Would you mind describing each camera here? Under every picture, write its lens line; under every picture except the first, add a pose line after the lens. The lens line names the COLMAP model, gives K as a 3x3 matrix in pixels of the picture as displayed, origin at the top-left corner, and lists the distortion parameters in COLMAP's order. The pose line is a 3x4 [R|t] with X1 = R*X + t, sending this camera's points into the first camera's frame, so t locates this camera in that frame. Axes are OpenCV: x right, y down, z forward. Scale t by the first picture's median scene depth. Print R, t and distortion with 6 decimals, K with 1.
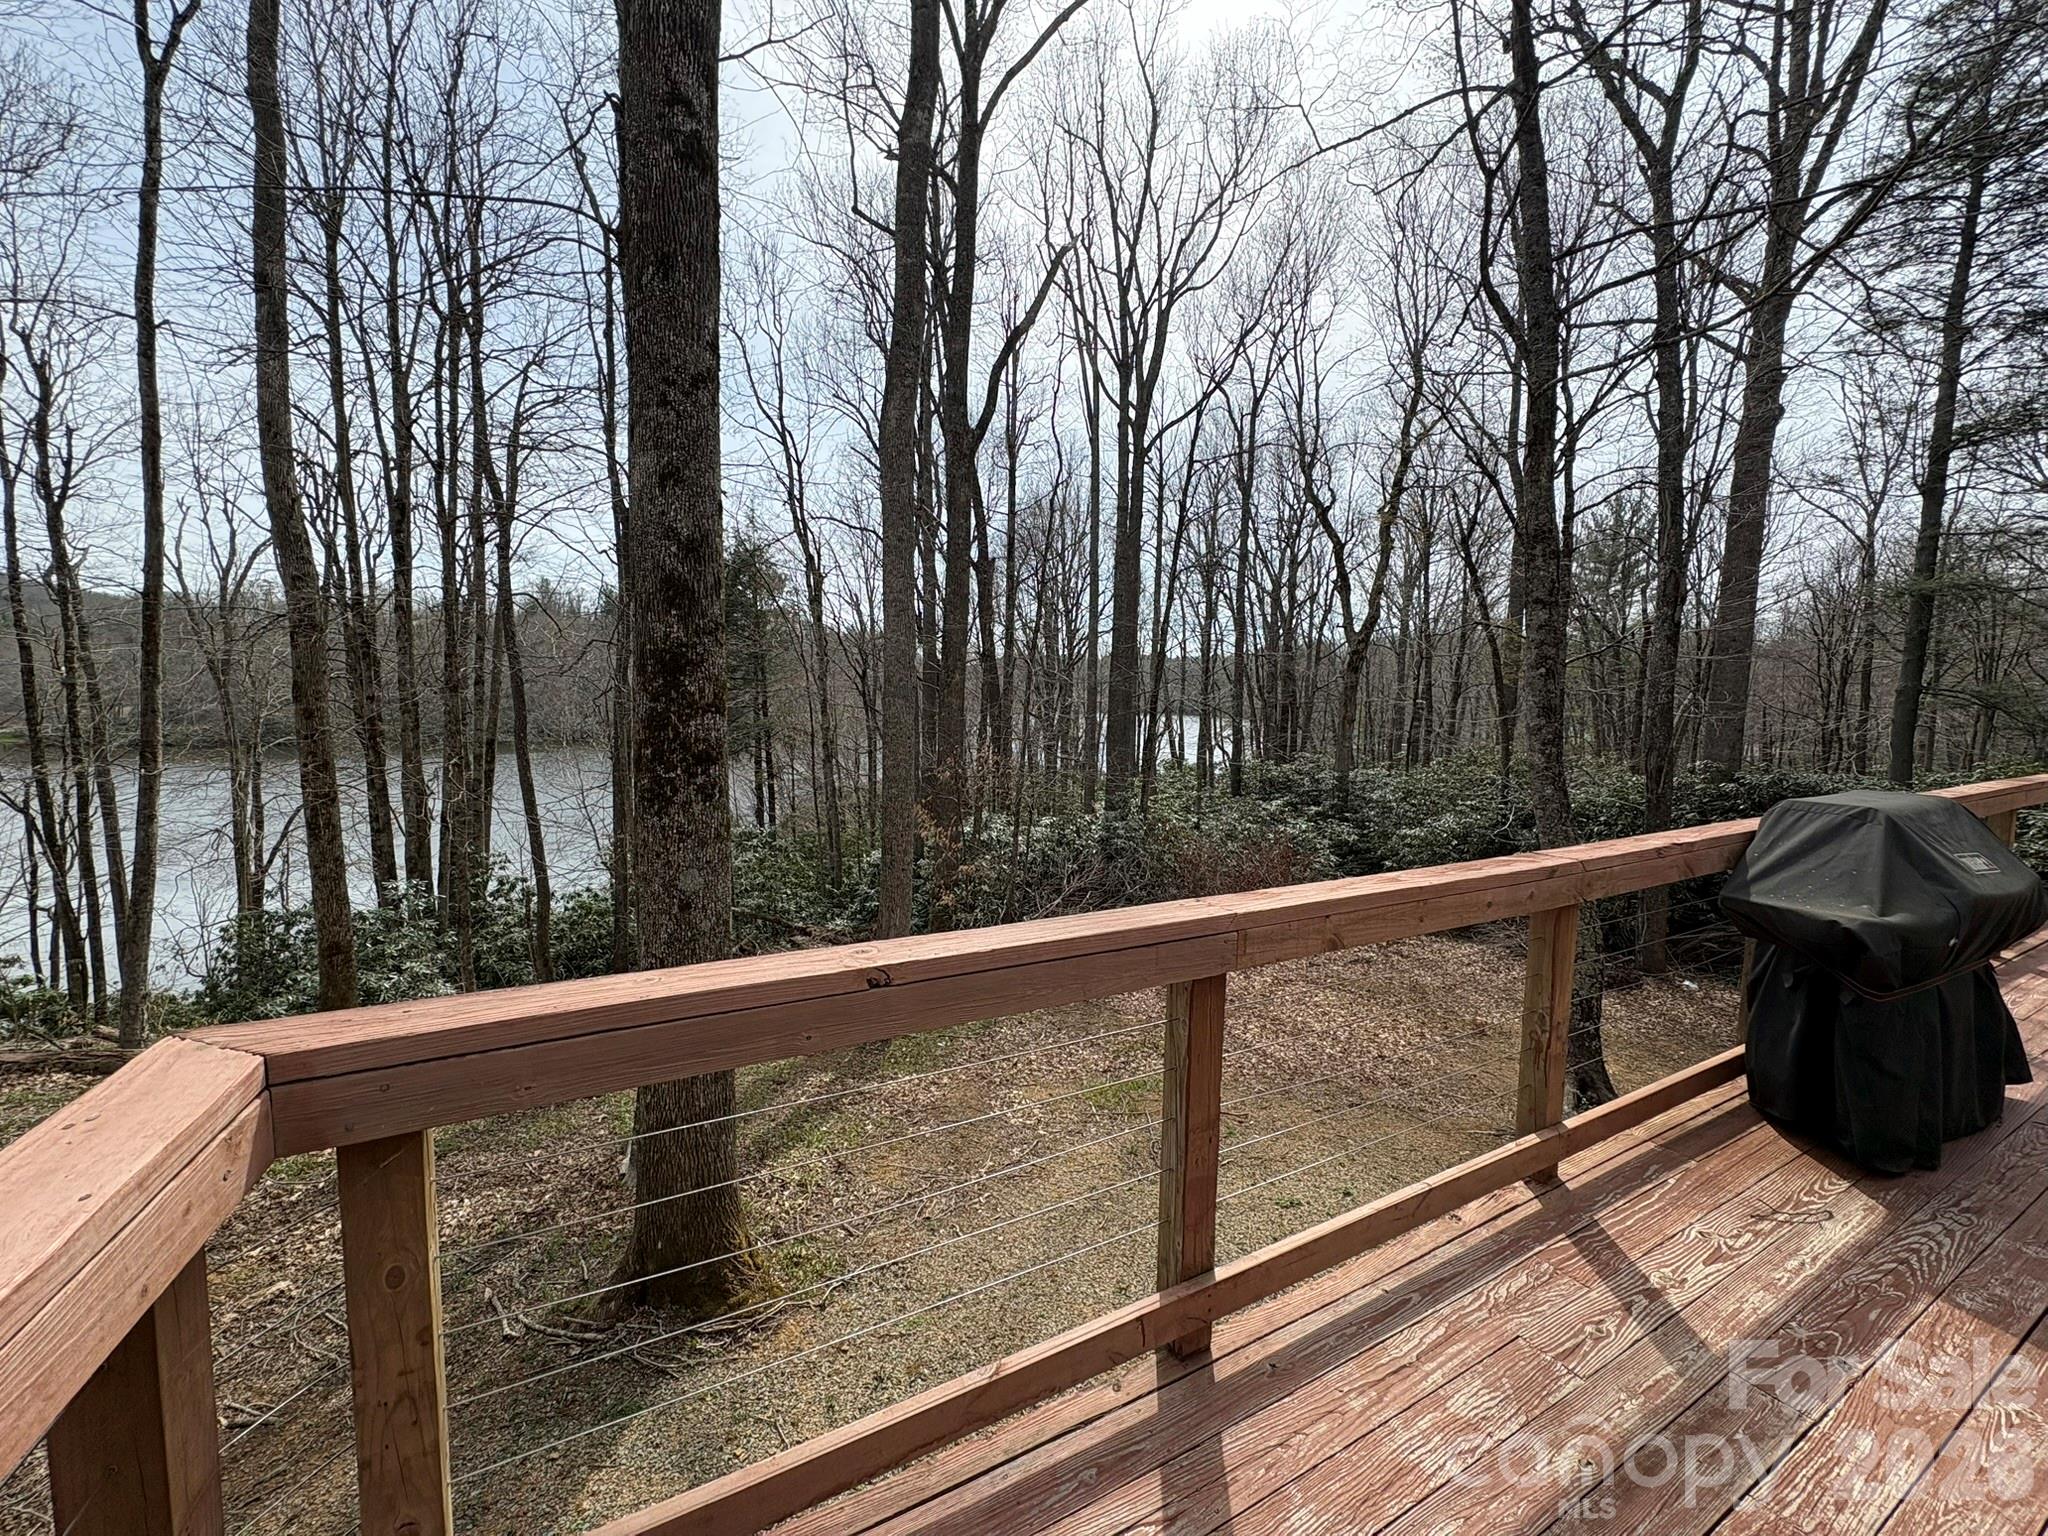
lens RADIAL K [[812.0, 0, 1024.0], [0, 812.0, 768.0], [0, 0, 1]] dist [0.000299, -0.000070]
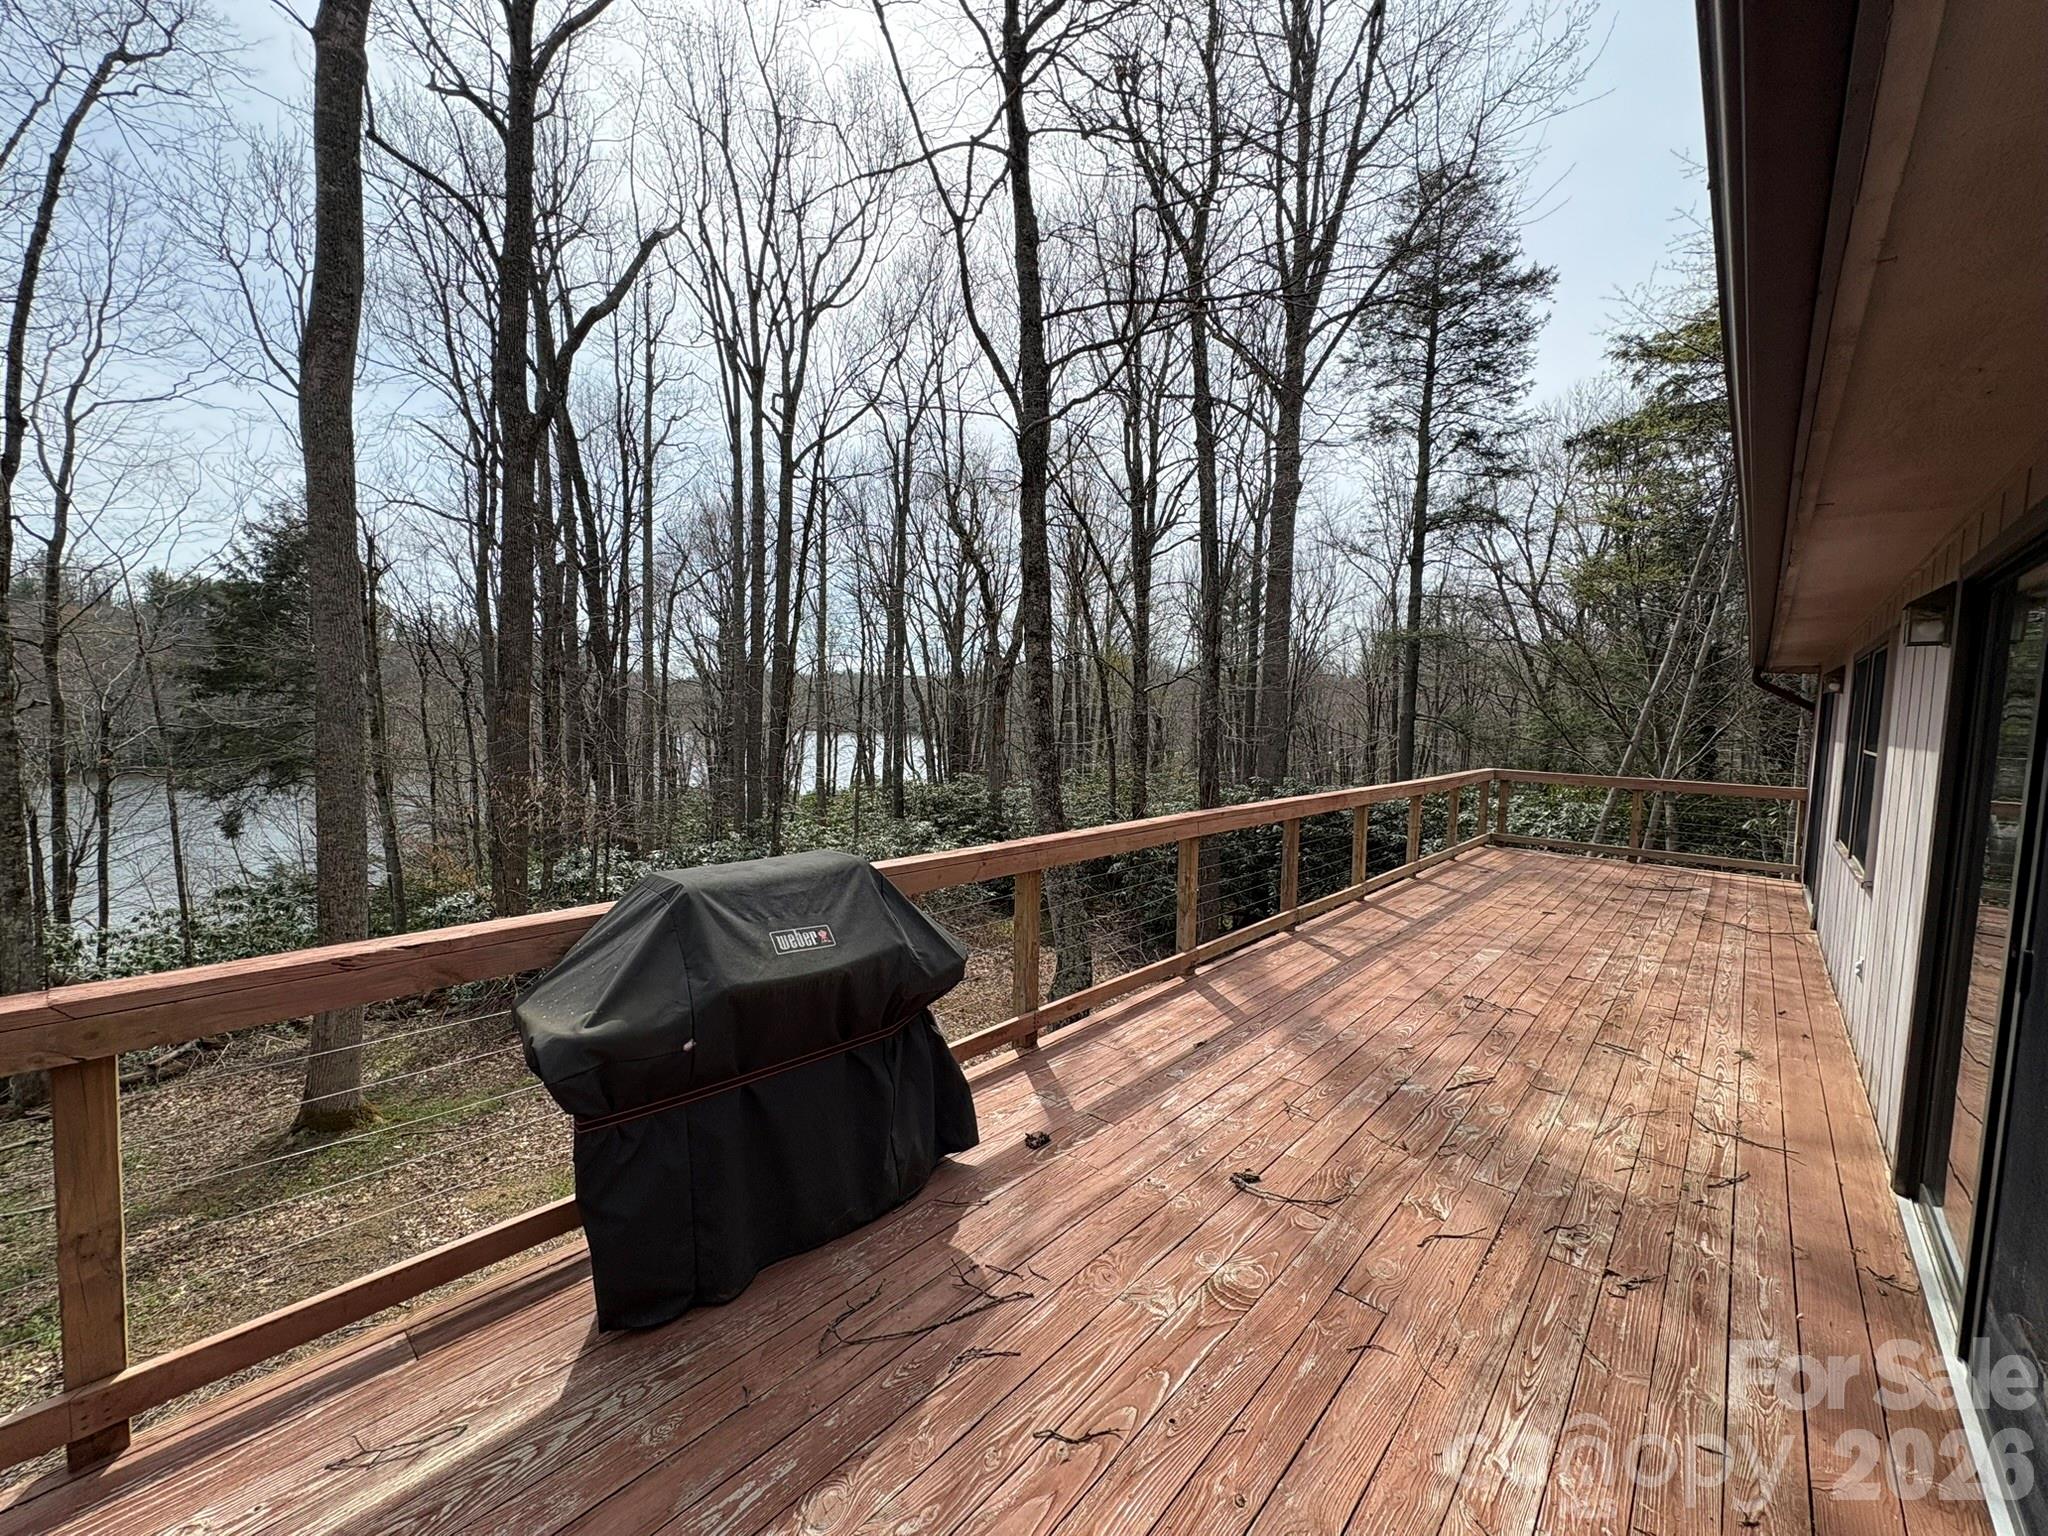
lens RADIAL K [[812.0, 0, 1024.0], [0, 812.0, 768.0], [0, 0, 1]] dist [0.000299, -0.000070]
pose [[0.943163, -0.014060, 0.332034, 0.106682], [0.021525, 0.999591, -0.018814, -0.005324], [-0.331634, 0.024892, 0.943080, 0.005528]]
